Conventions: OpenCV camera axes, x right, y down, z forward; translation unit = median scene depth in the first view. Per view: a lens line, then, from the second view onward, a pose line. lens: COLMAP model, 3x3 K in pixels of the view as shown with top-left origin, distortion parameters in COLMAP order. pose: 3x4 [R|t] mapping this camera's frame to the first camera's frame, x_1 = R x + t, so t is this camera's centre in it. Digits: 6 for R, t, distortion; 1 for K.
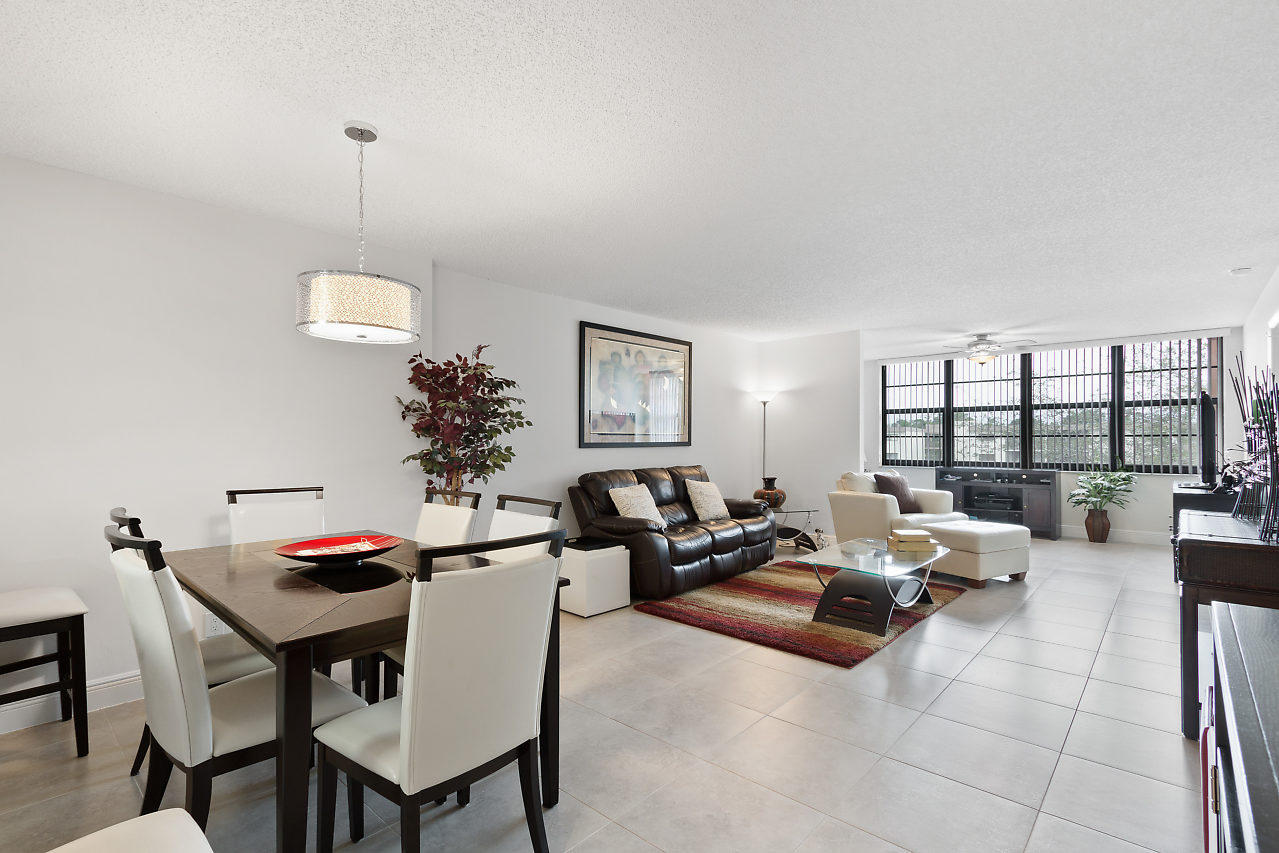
lens RADIAL K [[595.8, 0, 635.1], [0, 595.8, 436.2], [0, 0, 1]] dist [0.000945, 0.000079]
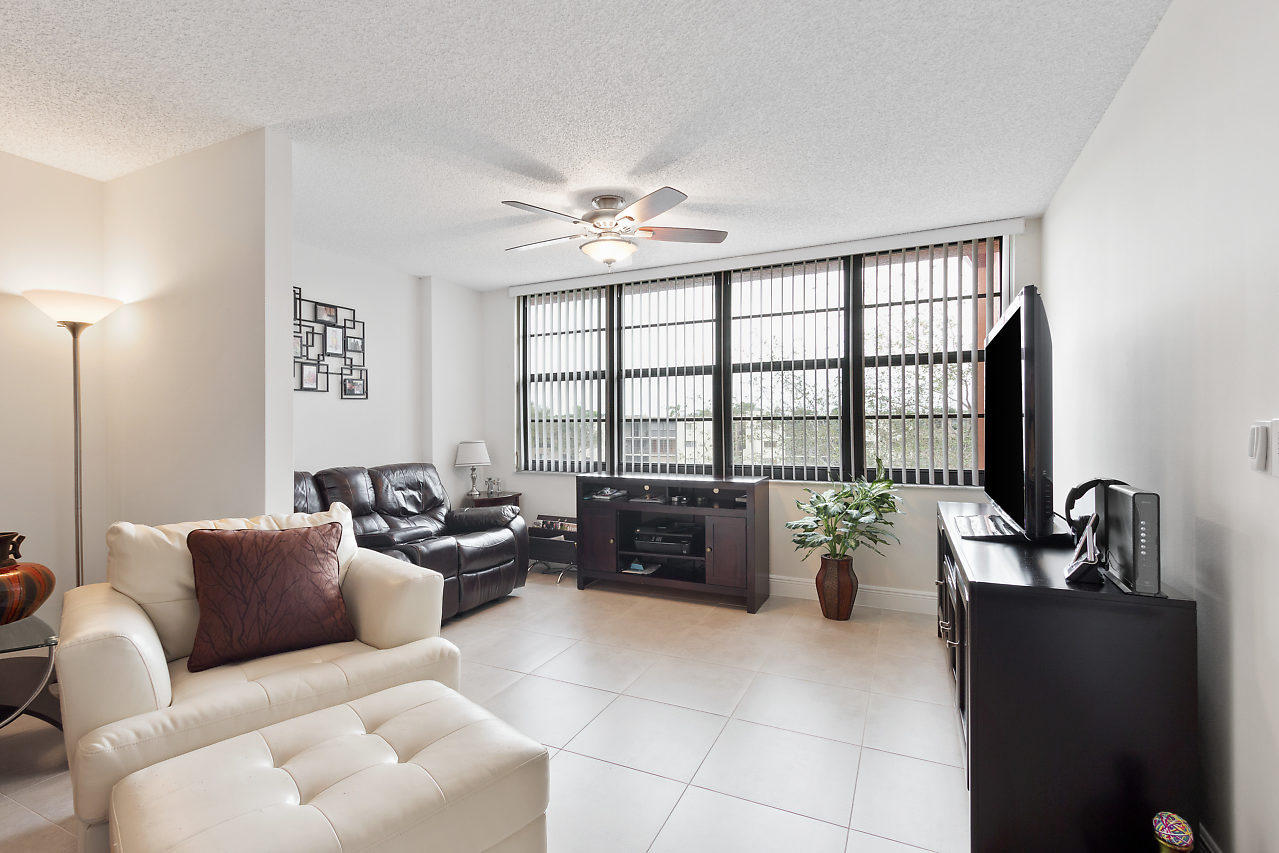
lens RADIAL K [[593.6, 0, 634.8], [0, 593.6, 429.6], [0, 0, 1]] dist [0.002264, 0.000854]
pose [[0.953461, -0.000433, 0.301517, 0.513456], [-0.001935, 0.999970, 0.007556, 0.006900], [-0.301511, -0.007787, 0.953431, 0.610339]]
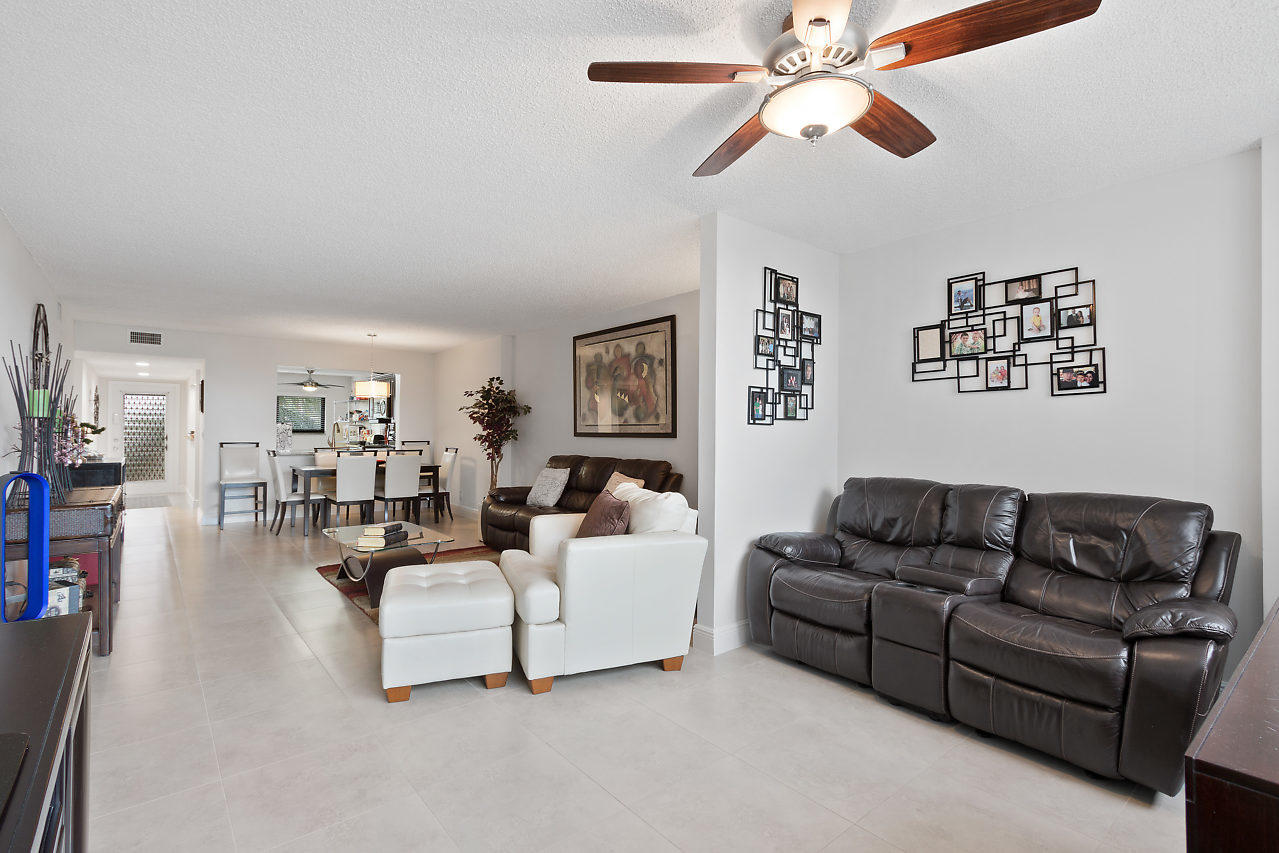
lens RADIAL K [[593.6, 0, 634.8], [0, 593.6, 429.6], [0, 0, 1]] dist [0.002264, 0.000854]
pose [[-0.146123, -0.005523, -0.989251, 0.937364], [-0.001916, 0.999984, -0.005300, 0.008978], [0.989265, 0.001121, -0.146131, 1.076600]]
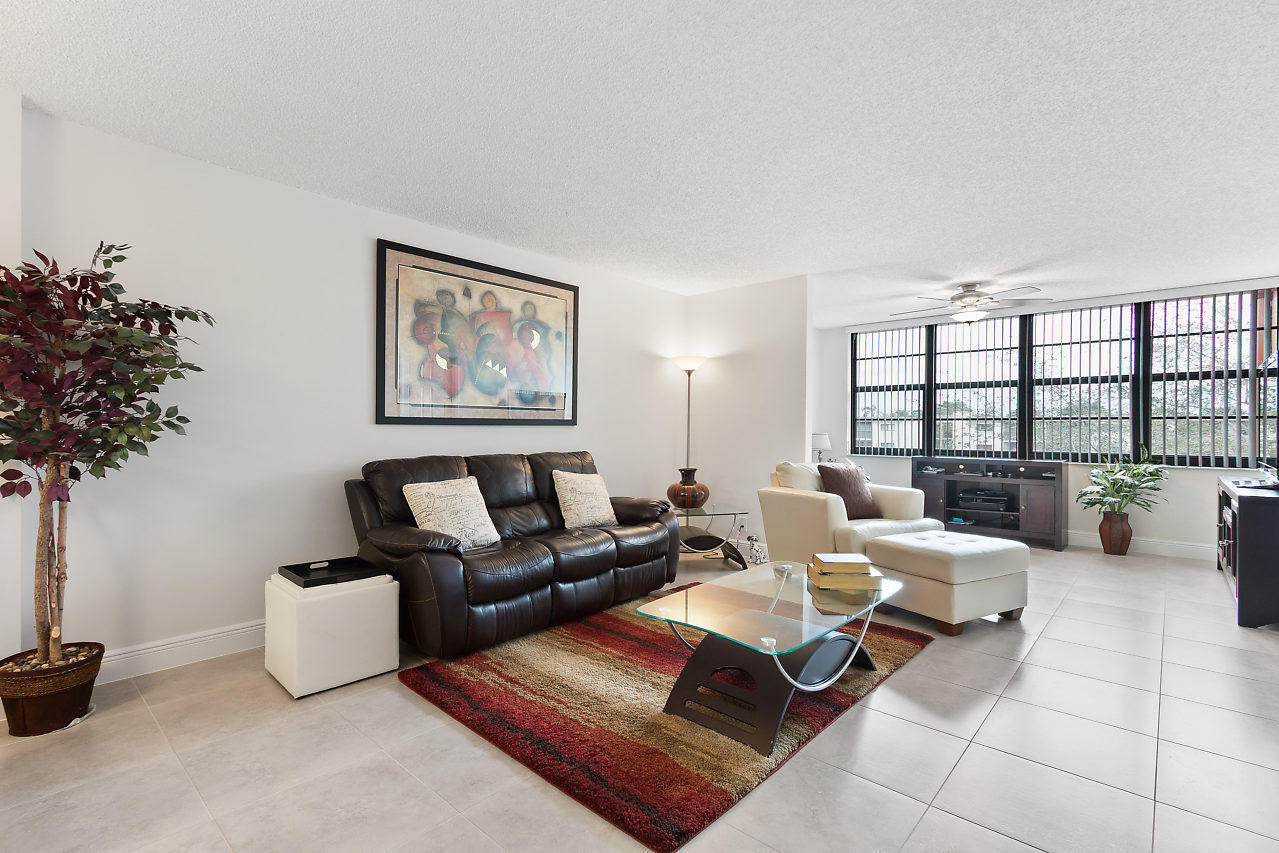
lens RADIAL K [[593.6, 0, 634.8], [0, 593.6, 429.6], [0, 0, 1]] dist [0.002264, 0.000854]
pose [[0.999974, 0.007222, 0.000155, 0.168412], [-0.007223, 0.999938, 0.008481, 0.014477], [-0.000094, -0.008482, 0.999964, 0.257159]]
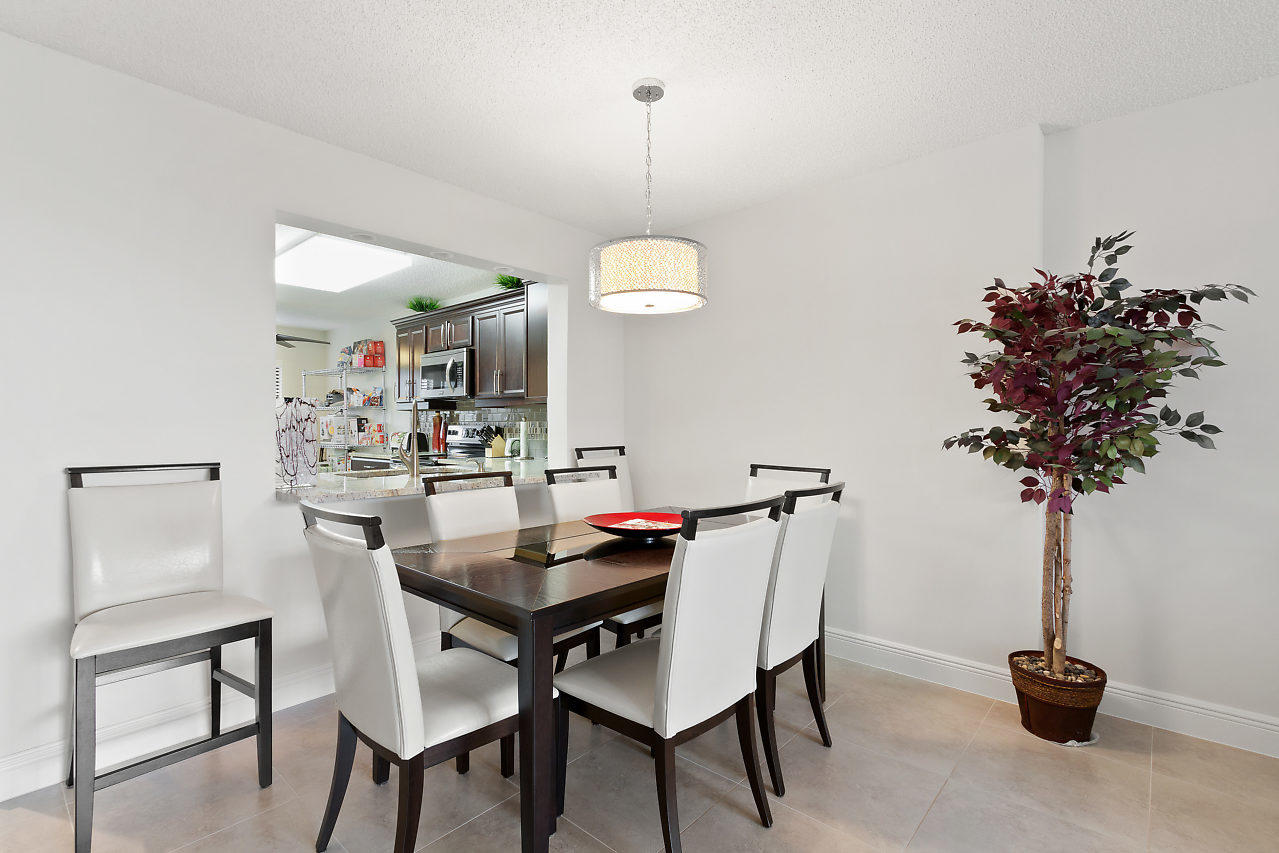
lens RADIAL K [[593.6, 0, 634.8], [0, 593.6, 429.6], [0, 0, 1]] dist [0.002264, 0.000854]
pose [[0.004576, 0.005881, -0.999972, 0.177209], [0.005749, 0.999966, 0.005908, 0.009610], [0.999973, -0.005776, 0.004542, 0.360592]]
